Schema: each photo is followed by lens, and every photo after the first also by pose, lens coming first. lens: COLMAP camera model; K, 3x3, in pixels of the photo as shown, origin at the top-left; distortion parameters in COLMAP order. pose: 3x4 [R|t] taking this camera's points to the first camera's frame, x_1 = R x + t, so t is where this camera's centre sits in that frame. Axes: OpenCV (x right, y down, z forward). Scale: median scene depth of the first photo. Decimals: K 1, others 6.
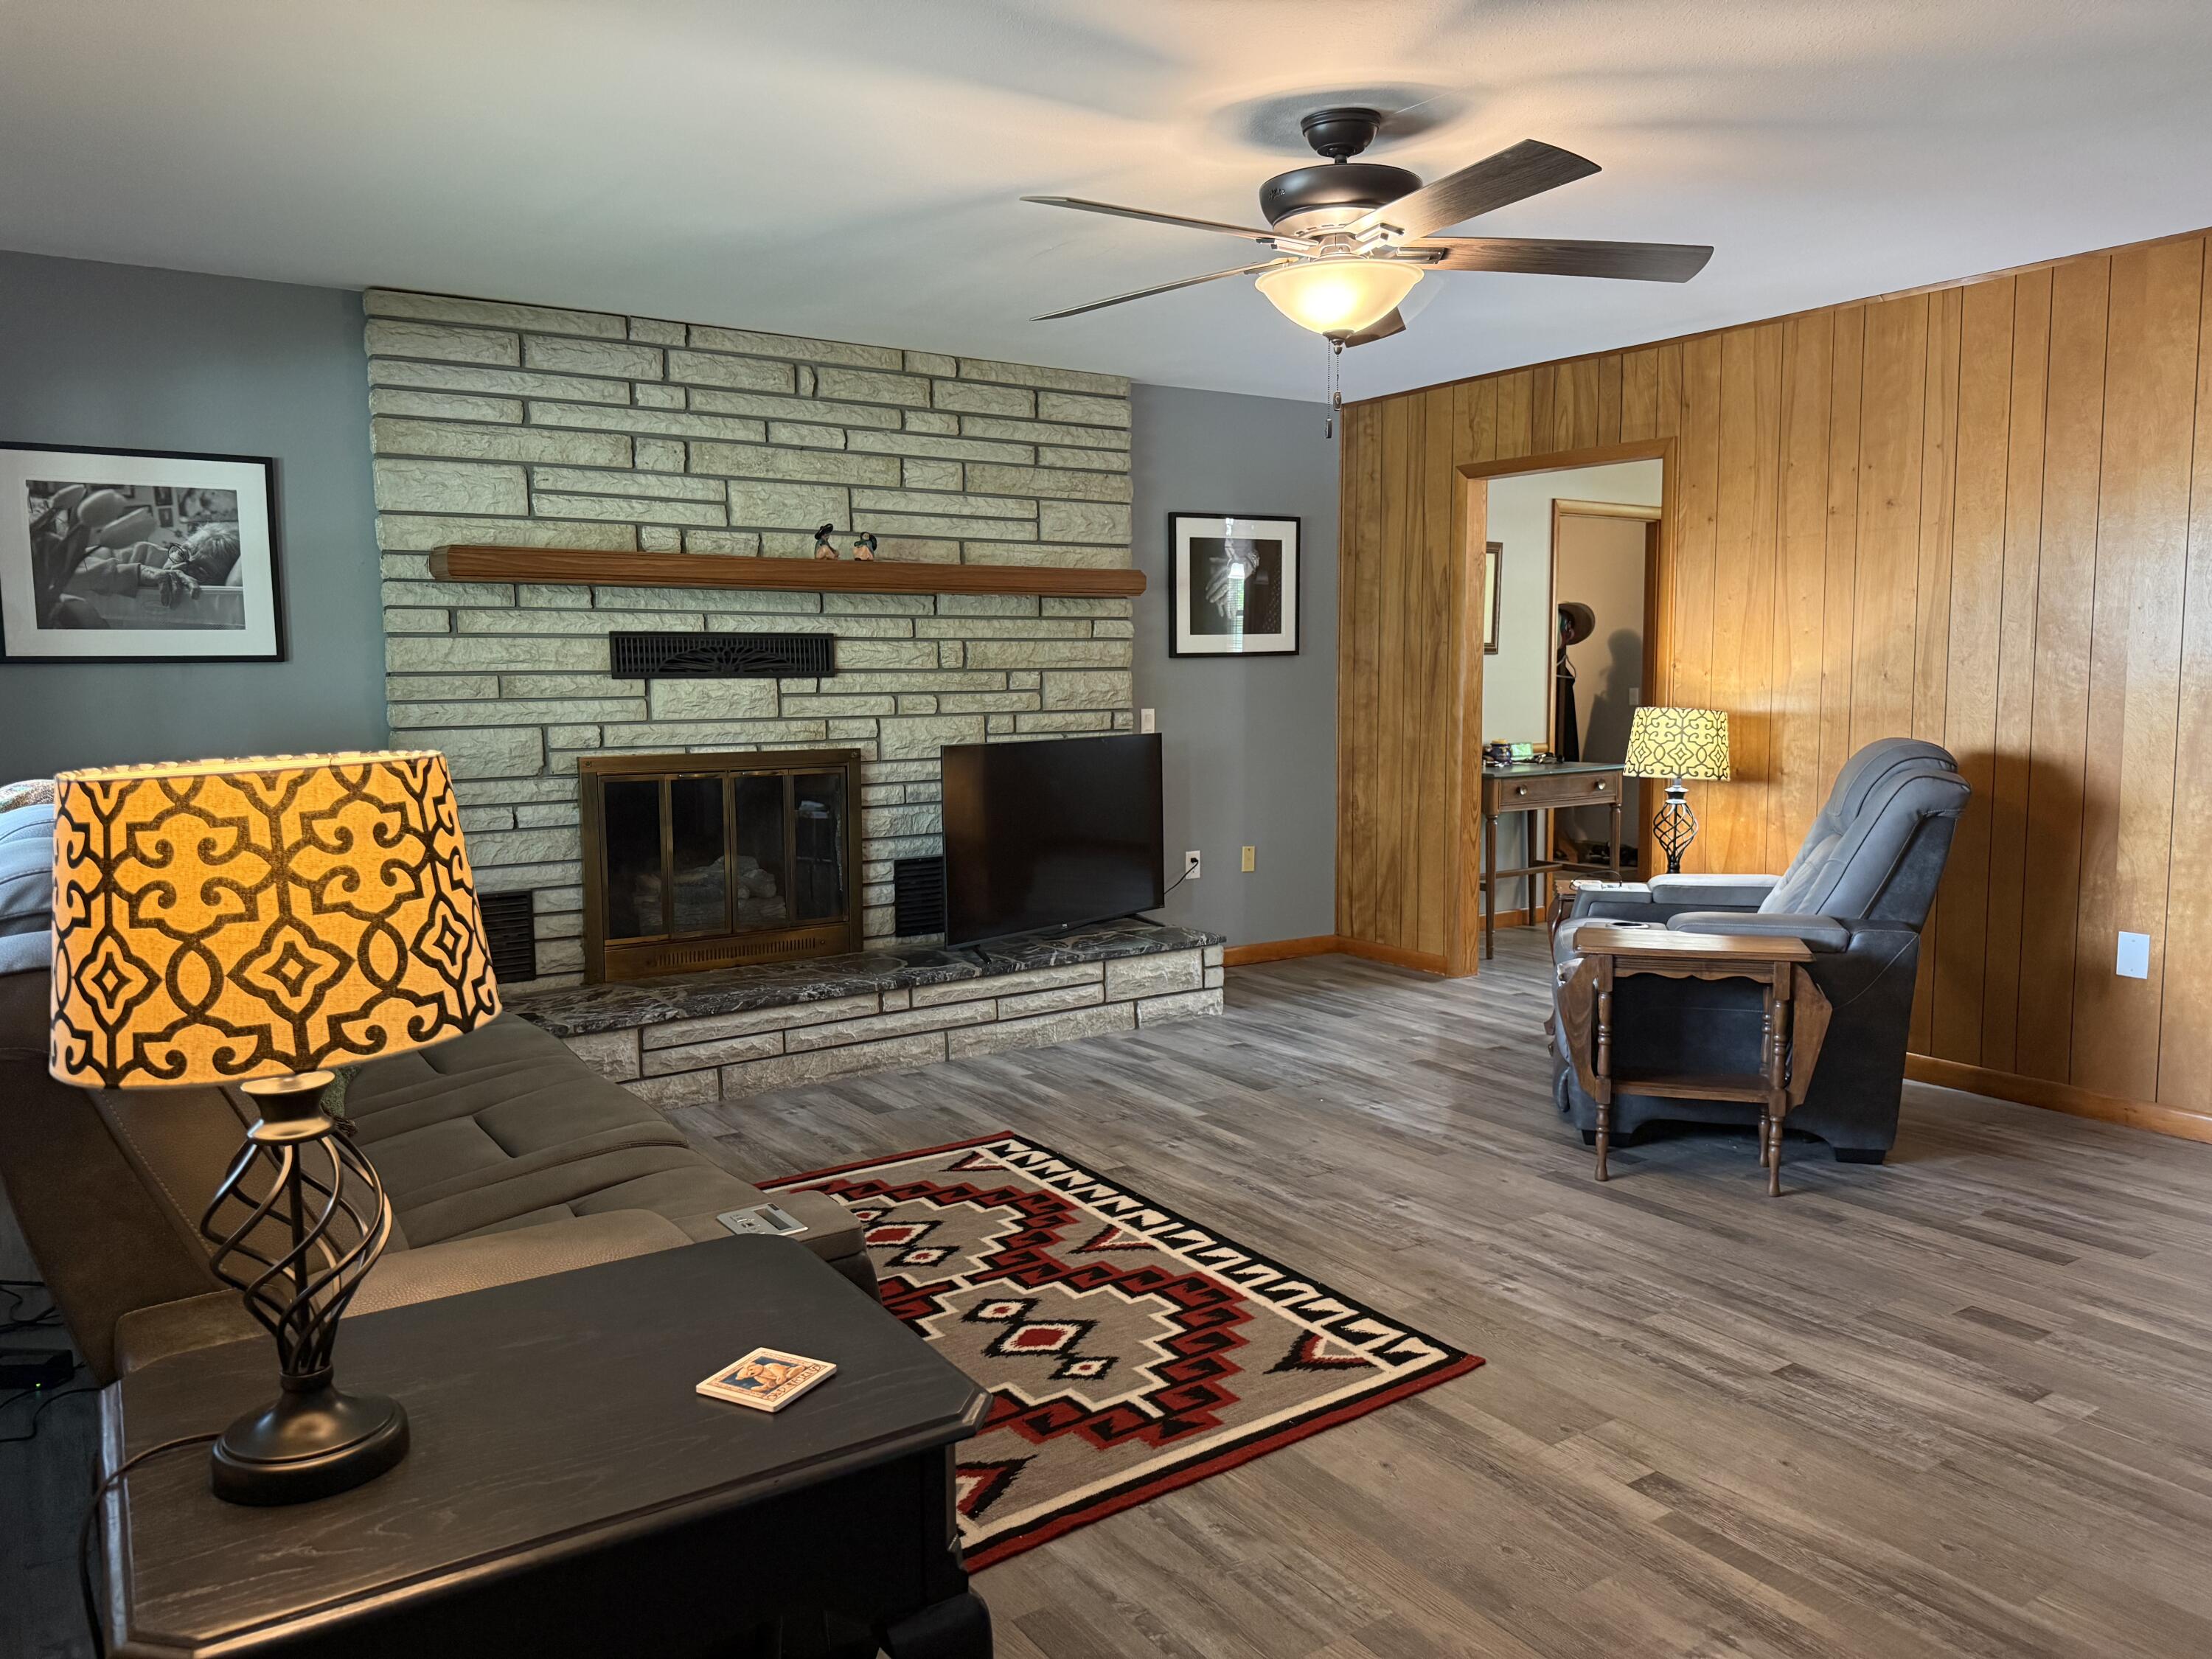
lens RADIAL K [[1543.3, 0, 1114.0], [0, 1543.3, 826.5], [0, 0, 1]] dist [0.207629, -0.456416]
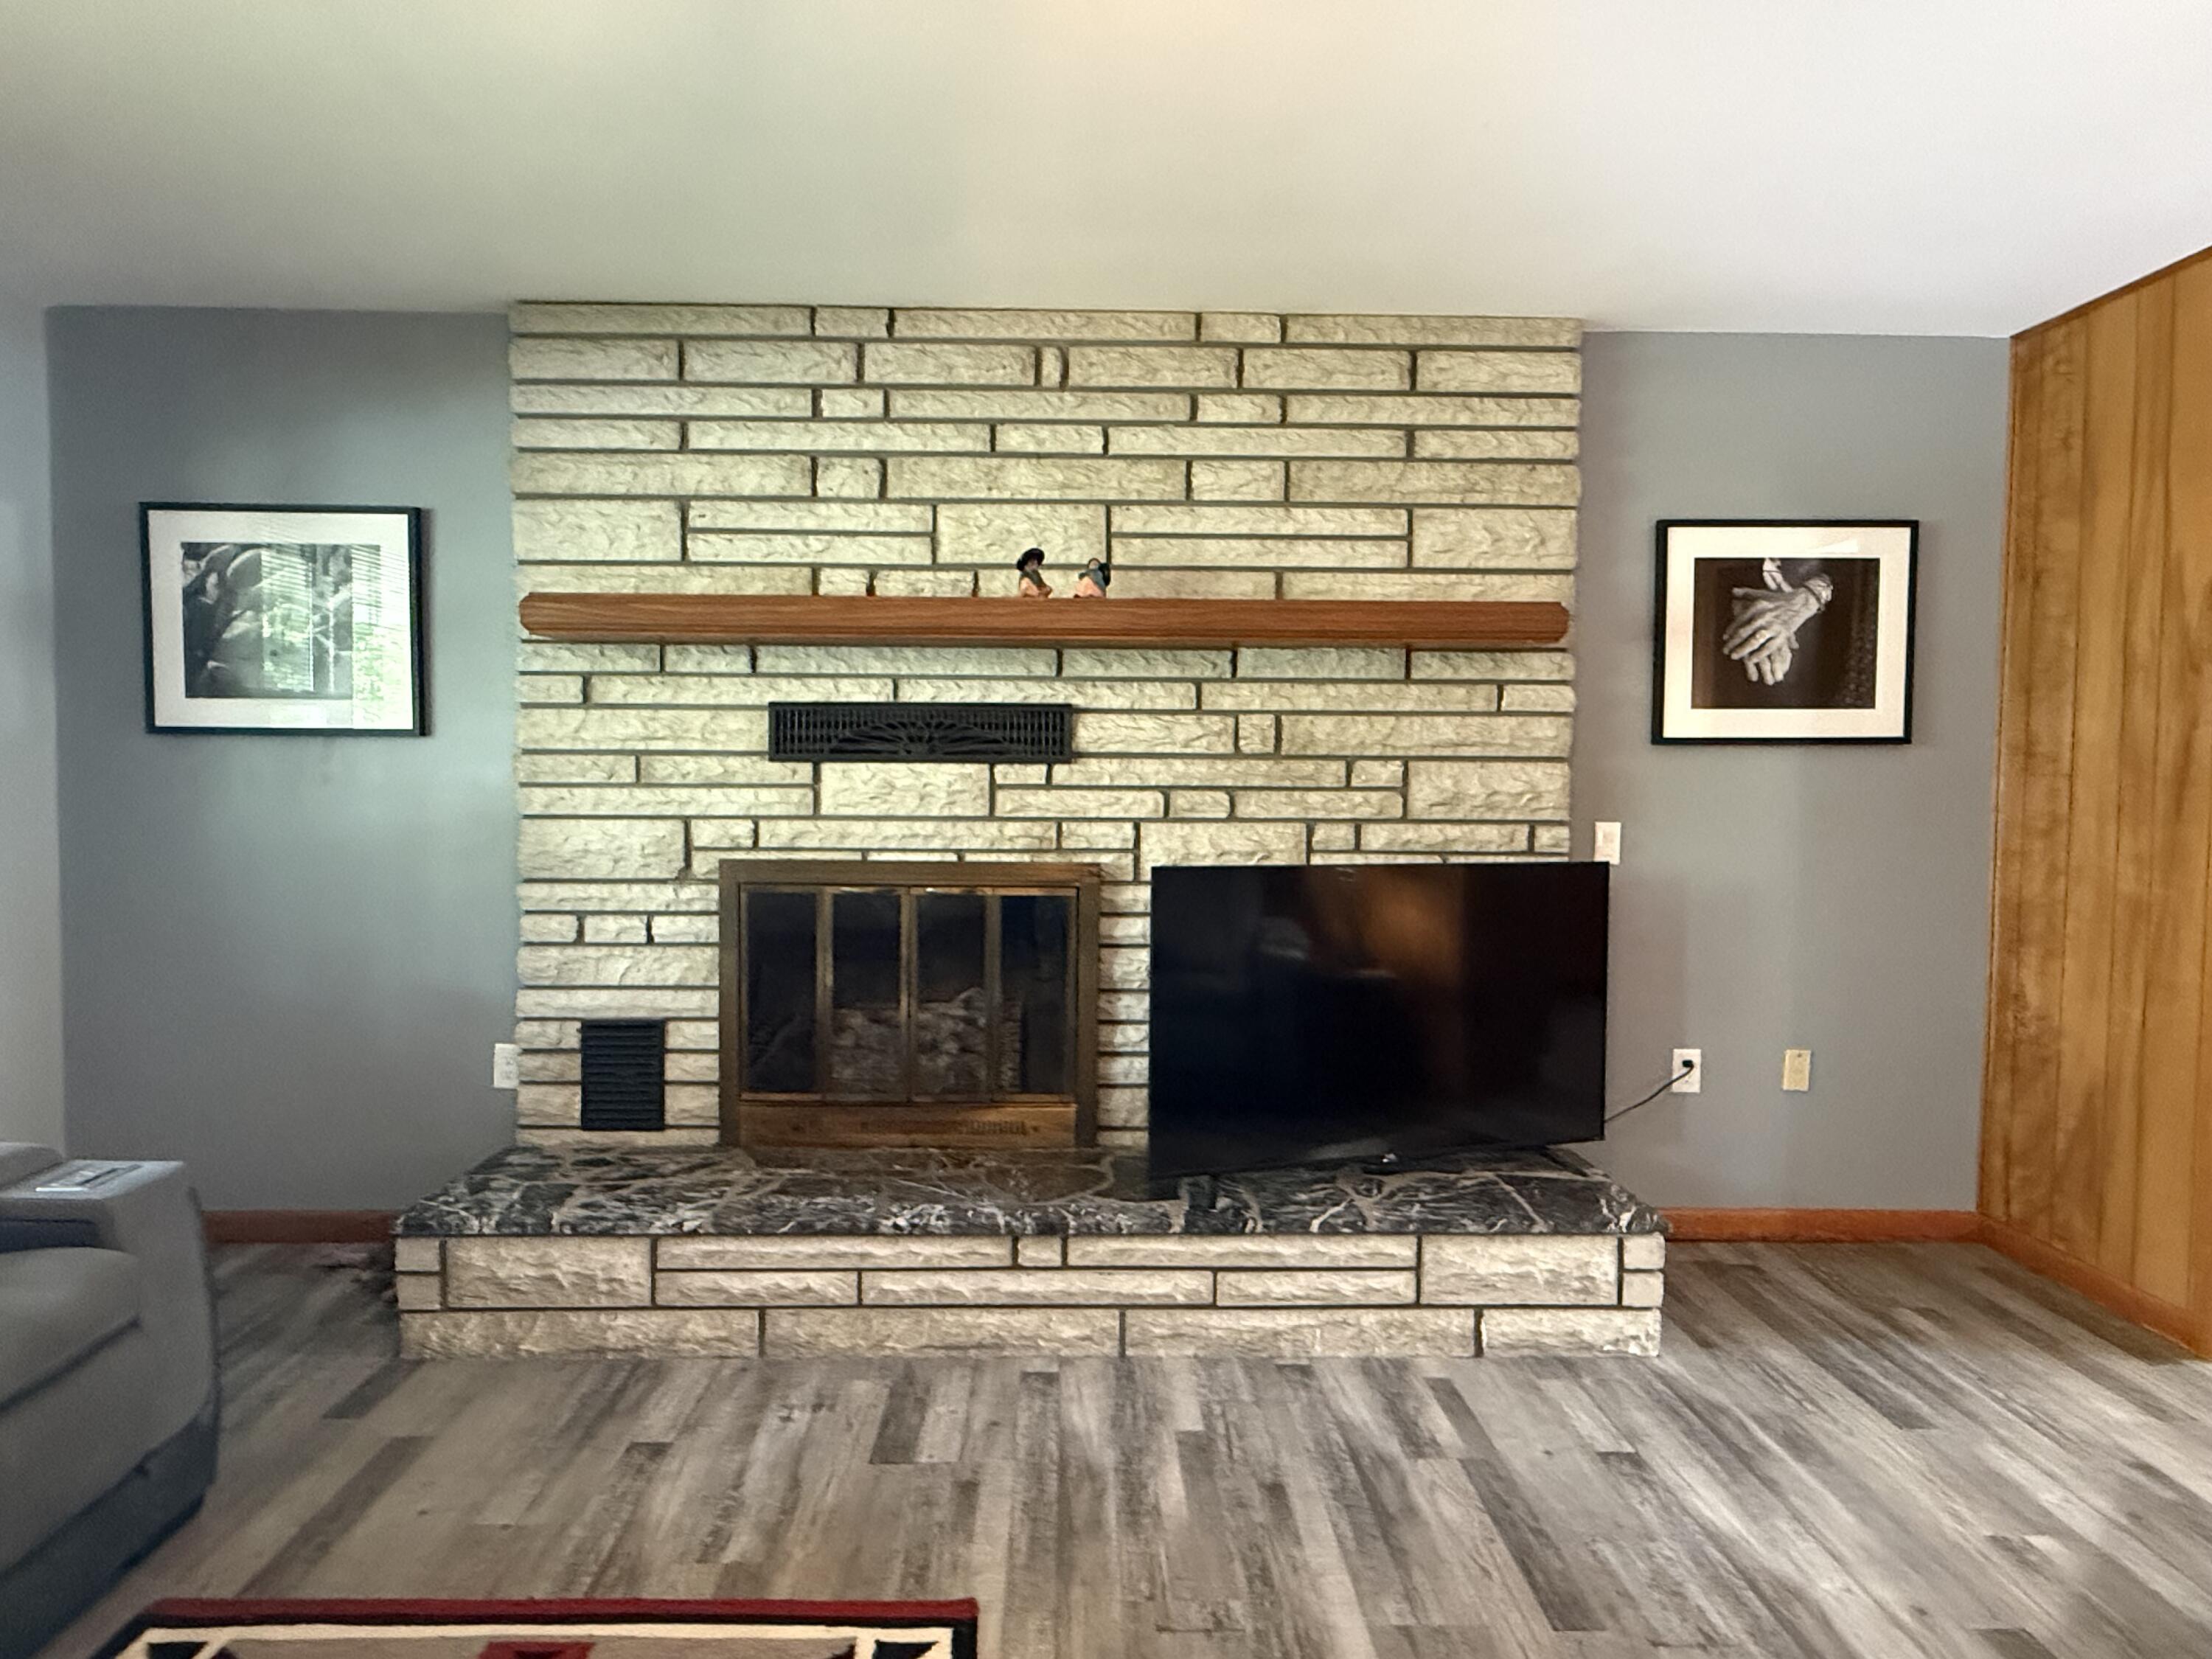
lens RADIAL K [[1300.4, 0, 1100.1], [0, 1300.4, 829.0], [0, 0, 1]] dist [-0.002319, 0.002226]
pose [[0.840004, 0.039889, -0.541112, 0.166558], [-0.071720, 0.996706, -0.037861, -0.045596], [0.537819, 0.070612, 0.840098, 0.522633]]
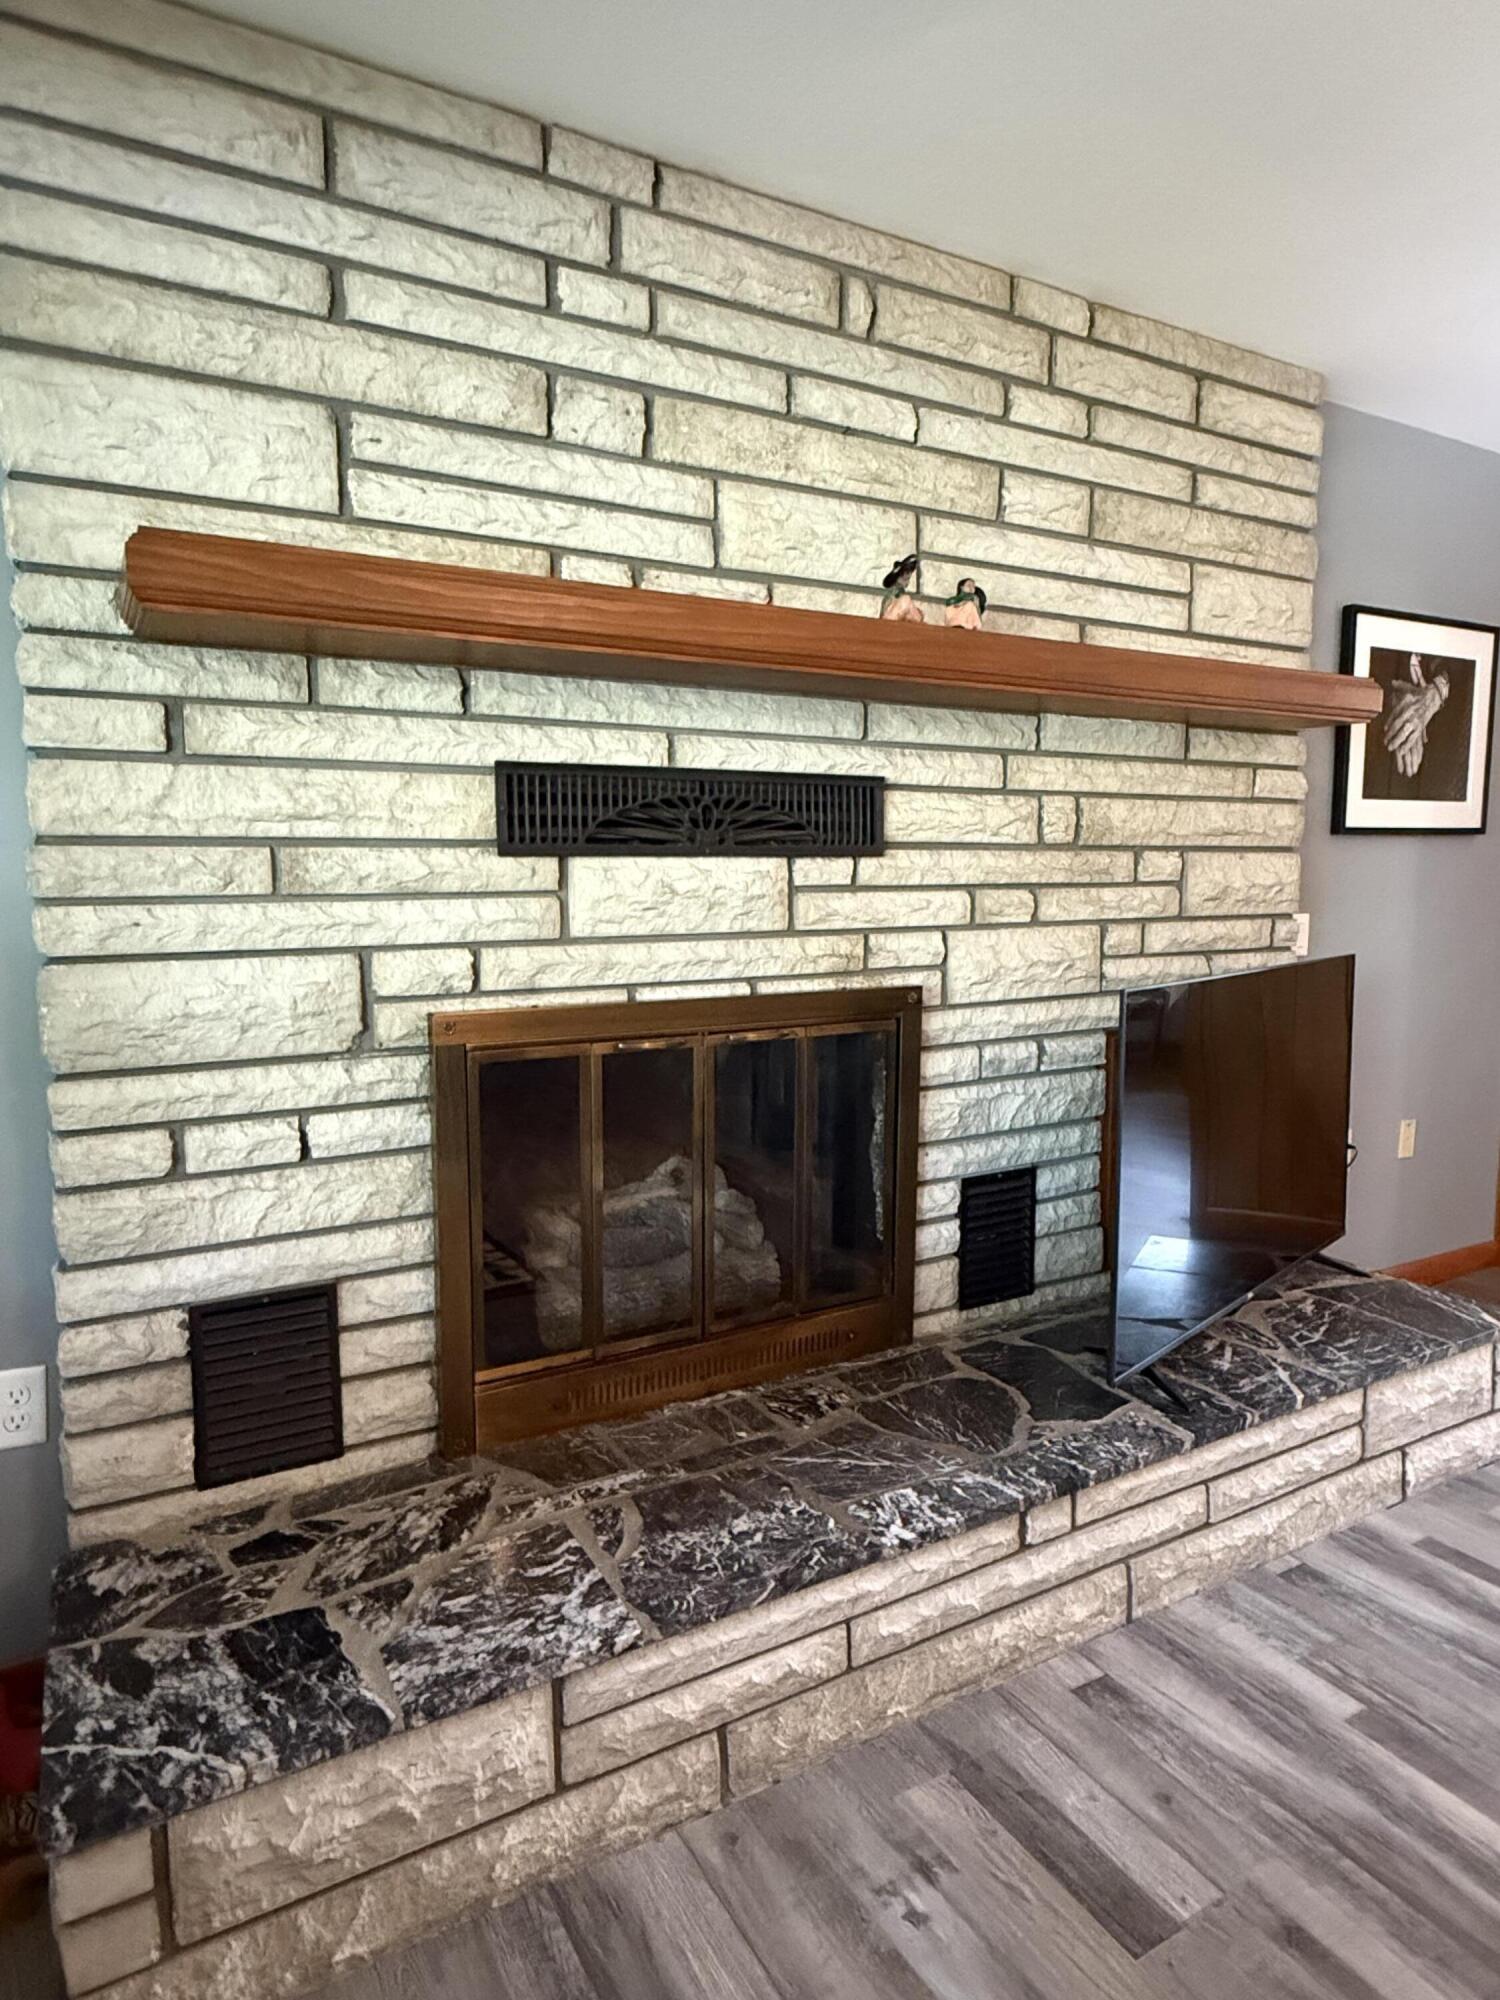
lens RADIAL K [[1175.7, 0, 752.6], [0, 1175.7, 991.6], [0, 0, 1]] dist [-0.002319, 0.002226]
pose [[0.996937, 0.015972, -0.076563, -0.200955], [-0.015729, 0.999869, 0.003779, -0.051286], [0.076613, -0.002563, 0.997058, 0.607288]]
